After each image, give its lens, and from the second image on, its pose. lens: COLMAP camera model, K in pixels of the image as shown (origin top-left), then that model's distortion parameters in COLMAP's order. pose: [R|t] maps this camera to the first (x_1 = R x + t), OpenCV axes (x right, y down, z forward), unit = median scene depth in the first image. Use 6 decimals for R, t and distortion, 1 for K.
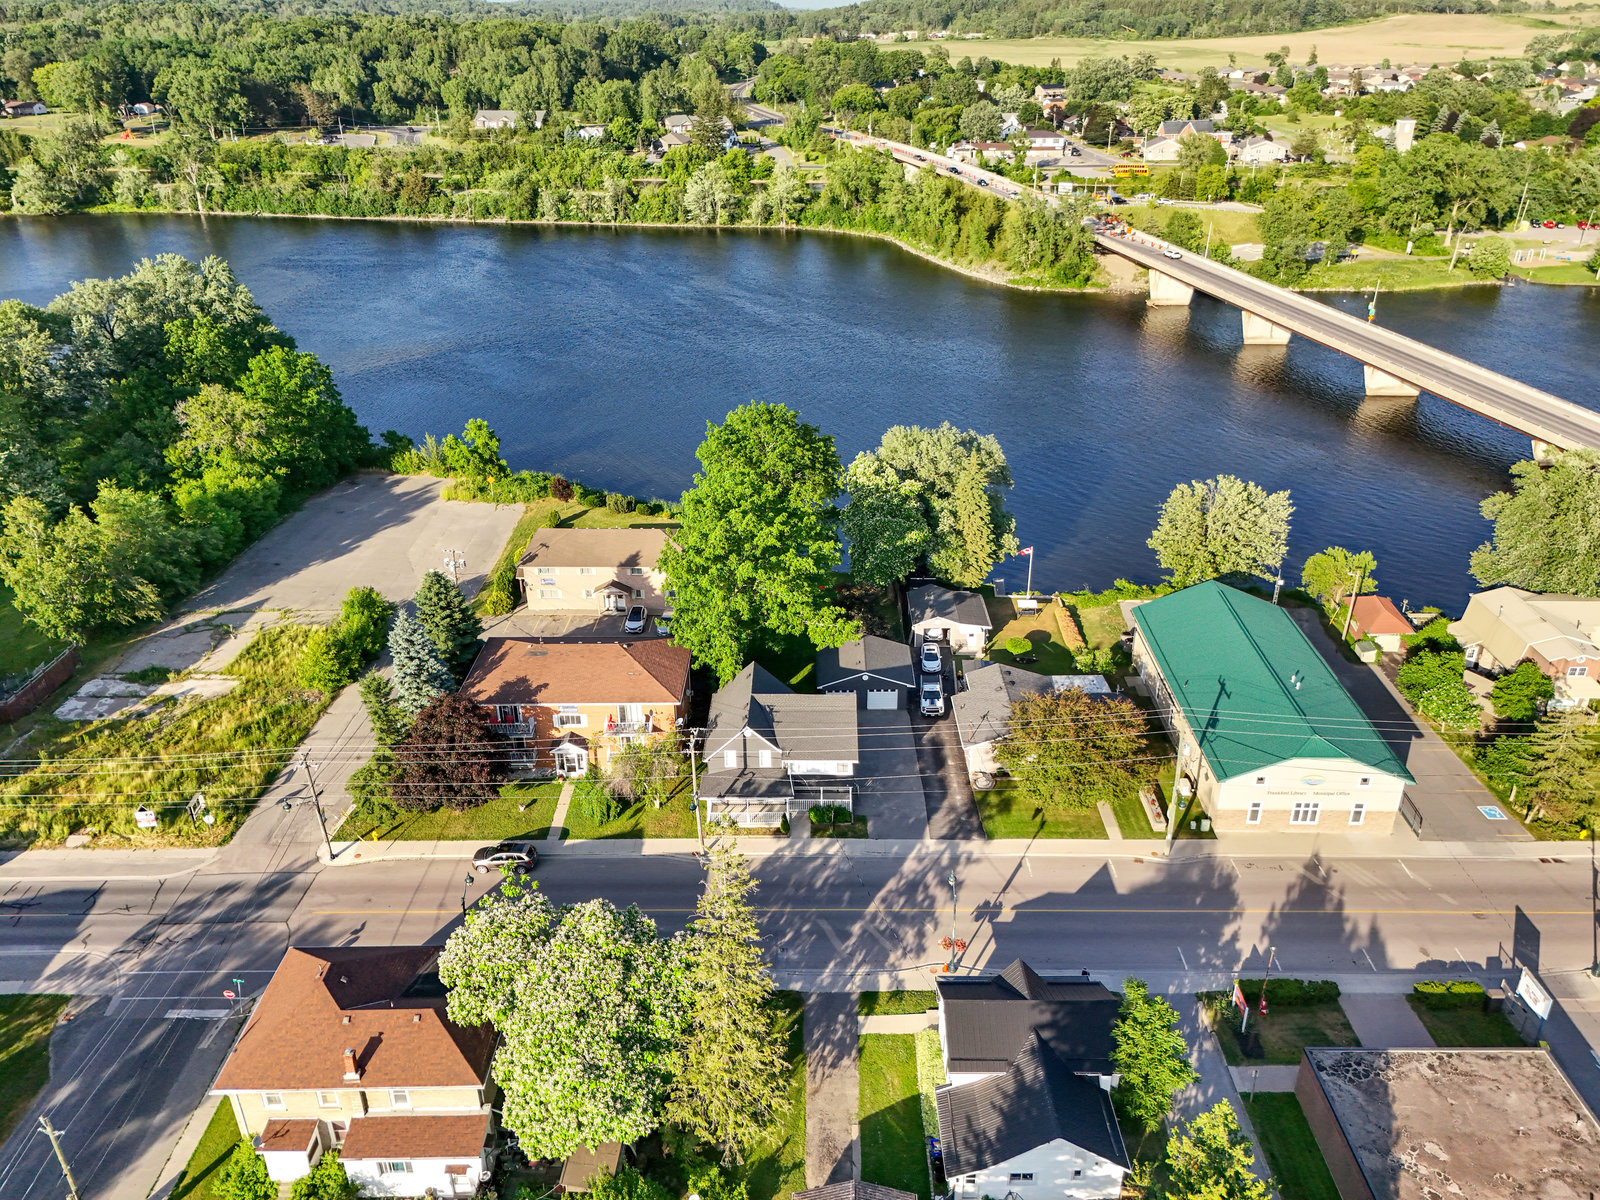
lens RADIAL K [[1169.1, 0, 804.3], [0, 1169.1, 598.9], [0, 0, 1]] dist [0.078958, -0.082204]
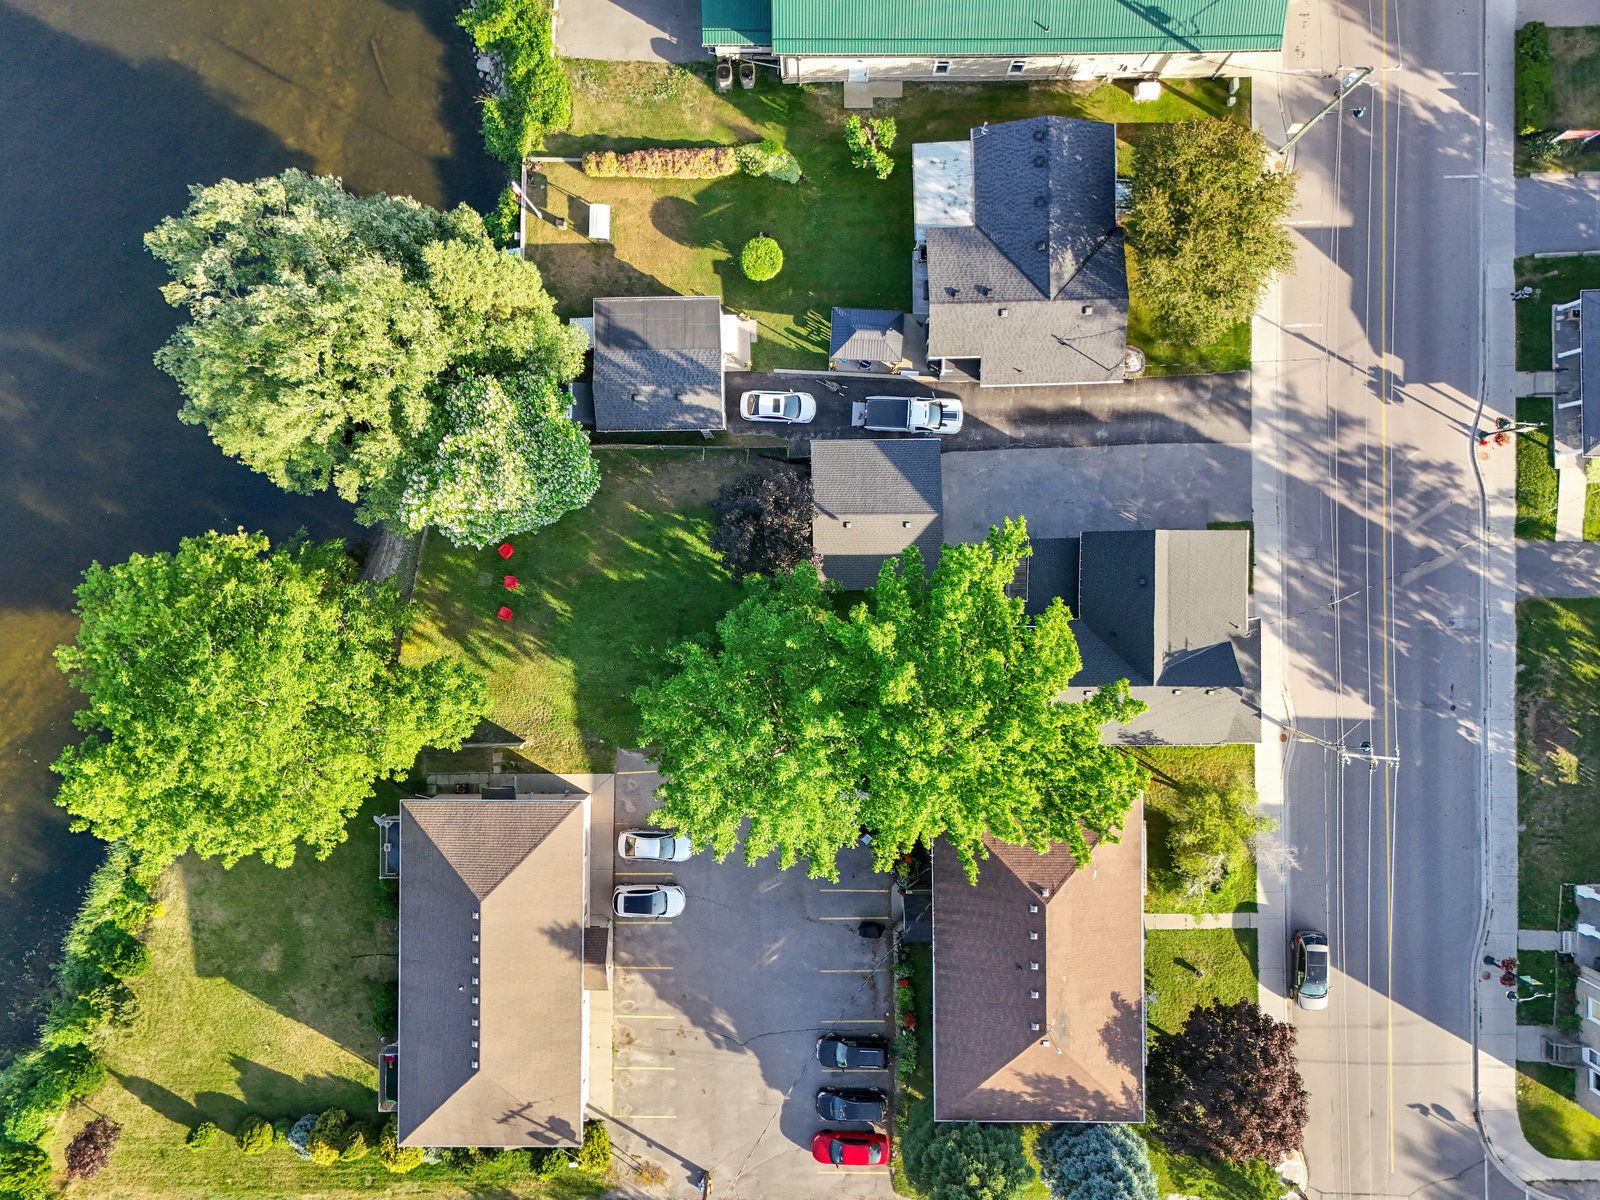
lens RADIAL K [[1169.1, 0, 804.3], [0, 1169.1, 598.9], [0, 0, 1]] dist [0.078958, -0.082204]
pose [[-0.016965, -0.999813, -0.009262, 0.015807], [0.454231, -0.015959, 0.890741, -0.694648], [-0.890722, 0.010904, 0.454417, 0.985679]]
